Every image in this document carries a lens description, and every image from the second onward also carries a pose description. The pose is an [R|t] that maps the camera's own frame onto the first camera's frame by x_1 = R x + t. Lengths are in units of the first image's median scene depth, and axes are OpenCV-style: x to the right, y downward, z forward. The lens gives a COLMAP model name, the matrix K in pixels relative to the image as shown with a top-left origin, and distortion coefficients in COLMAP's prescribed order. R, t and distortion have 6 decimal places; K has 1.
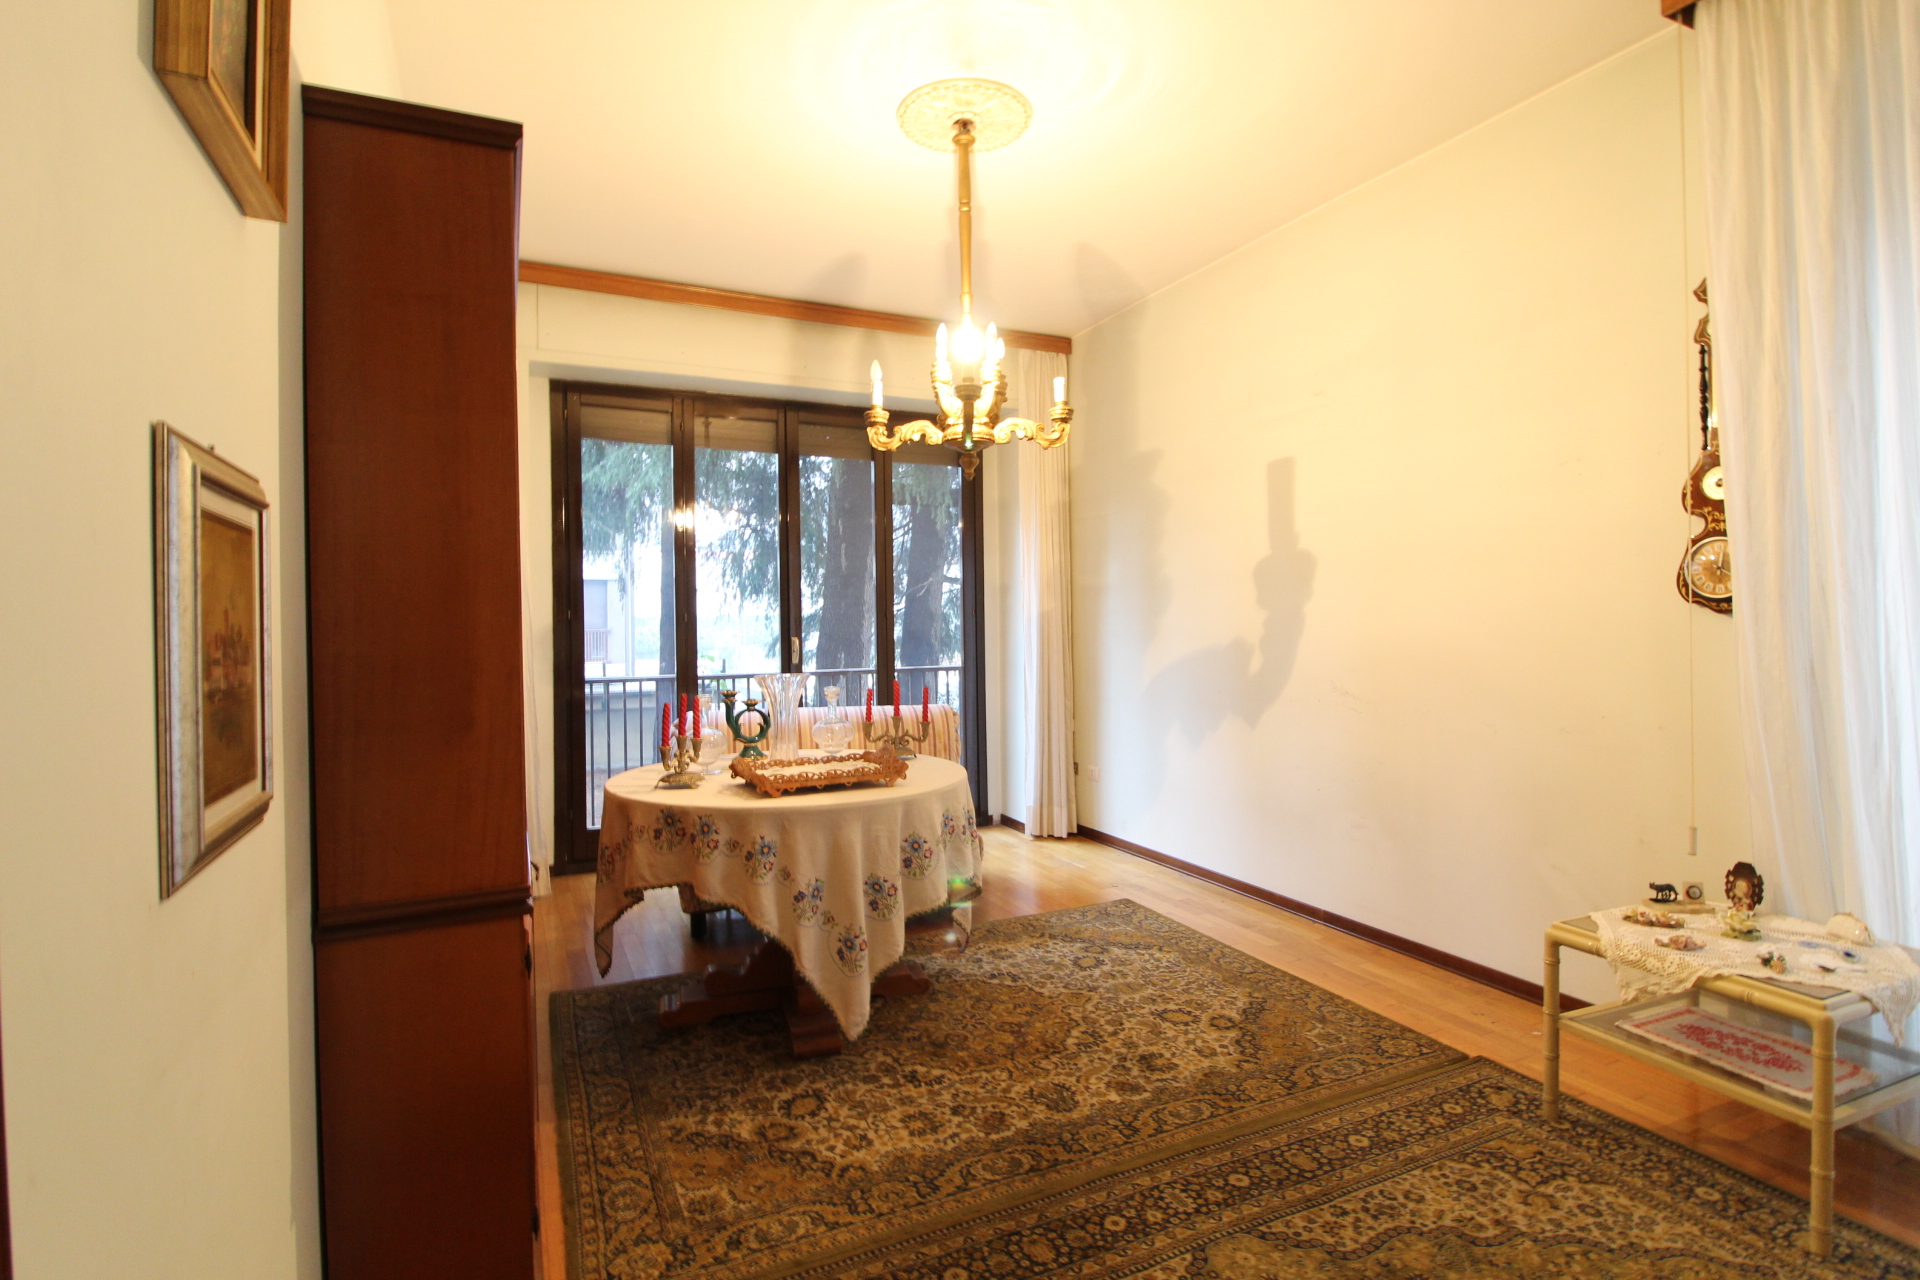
lens RADIAL K [[953.8, 0, 955.4], [0, 953.8, 624.9], [0, 0, 1]] dist [-0.001747, -0.010086]
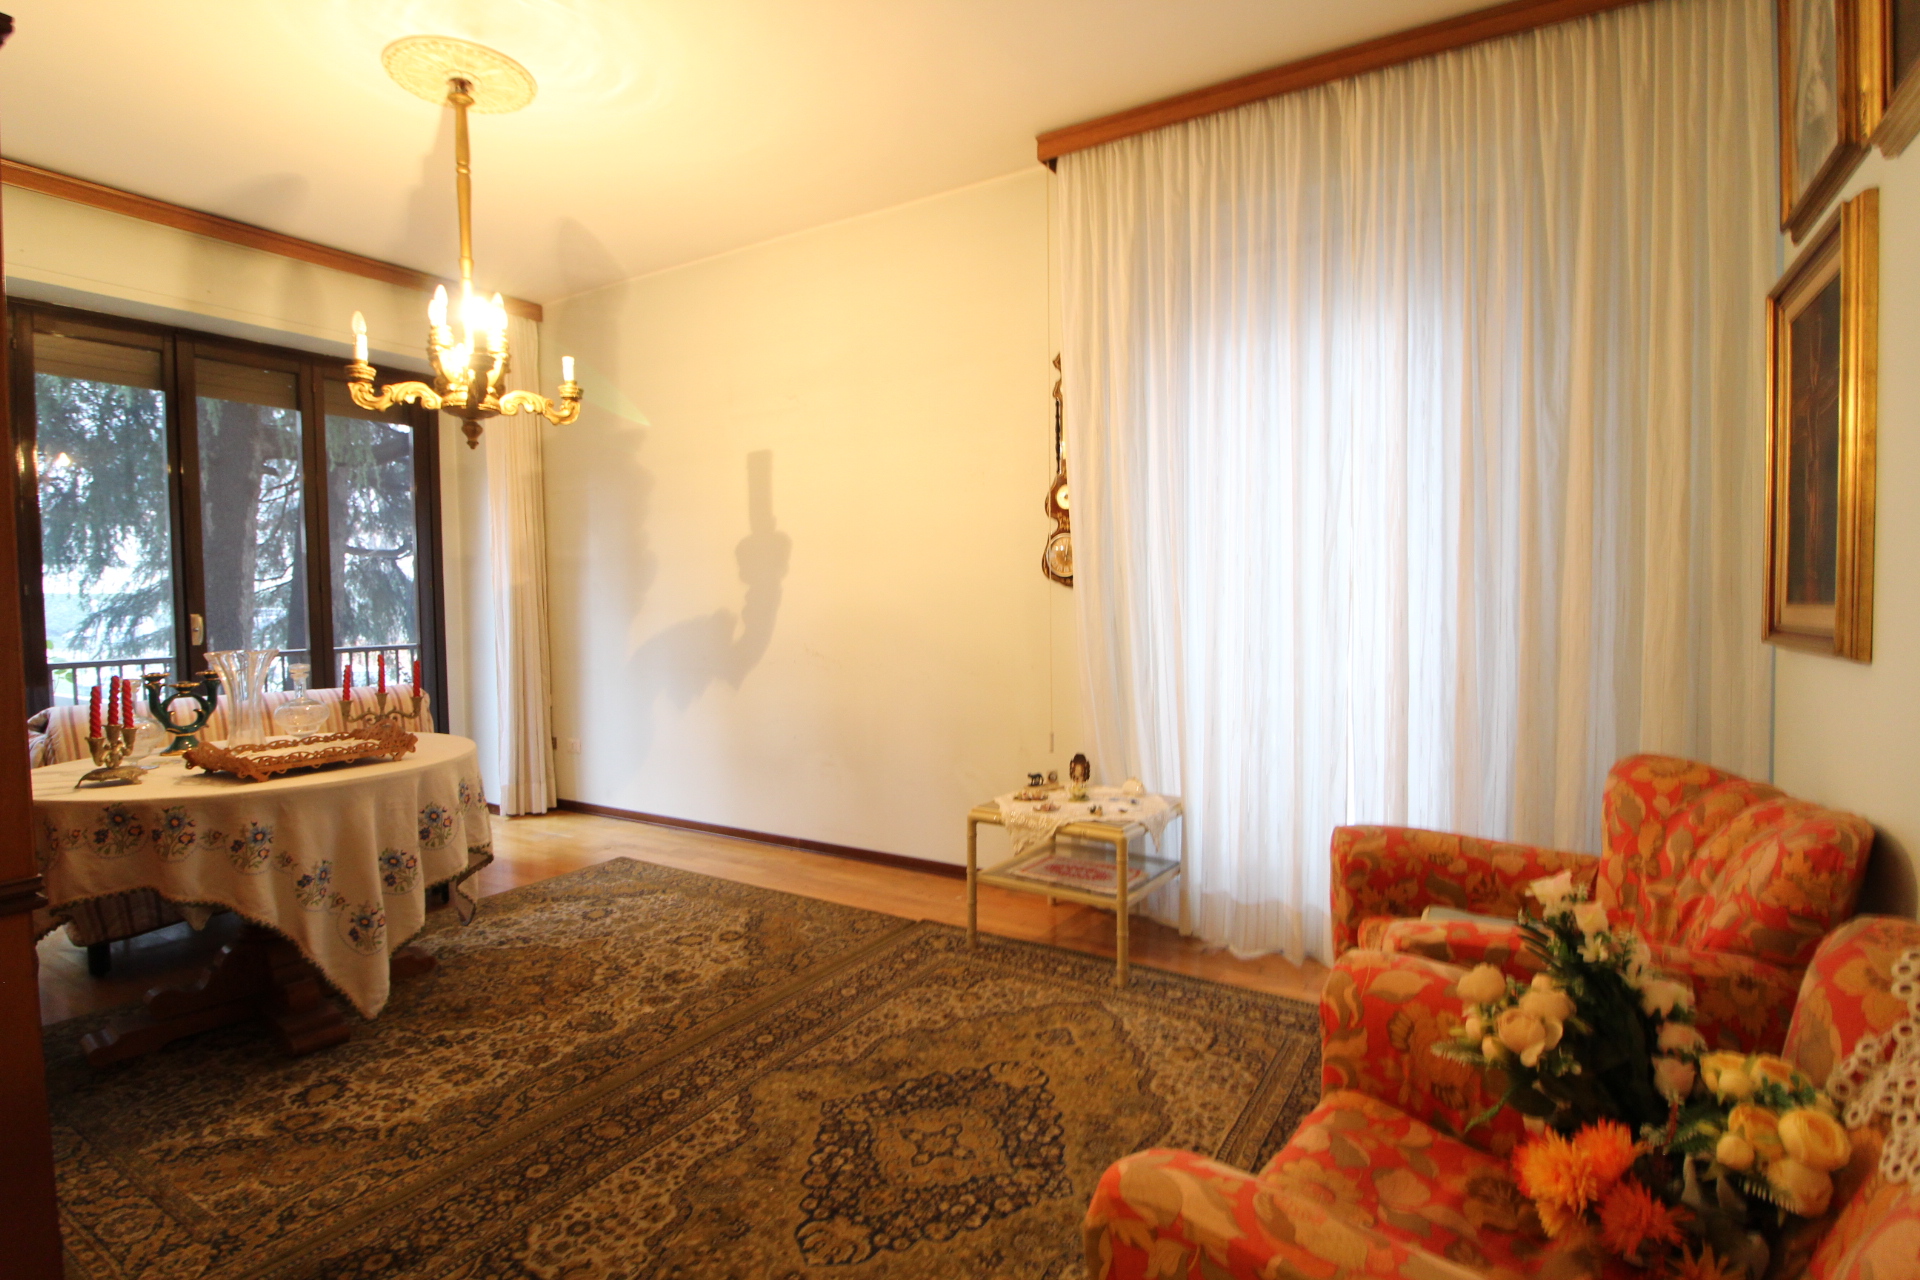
lens RADIAL K [[953.8, 0, 958.9], [0, 953.8, 640.8], [0, 0, 1]] dist [-0.001747, -0.010086]
pose [[0.839011, -0.024239, 0.543574, -0.122195], [0.003190, 0.999209, 0.039633, 0.011669], [-0.544104, -0.031519, 0.838425, -0.131935]]
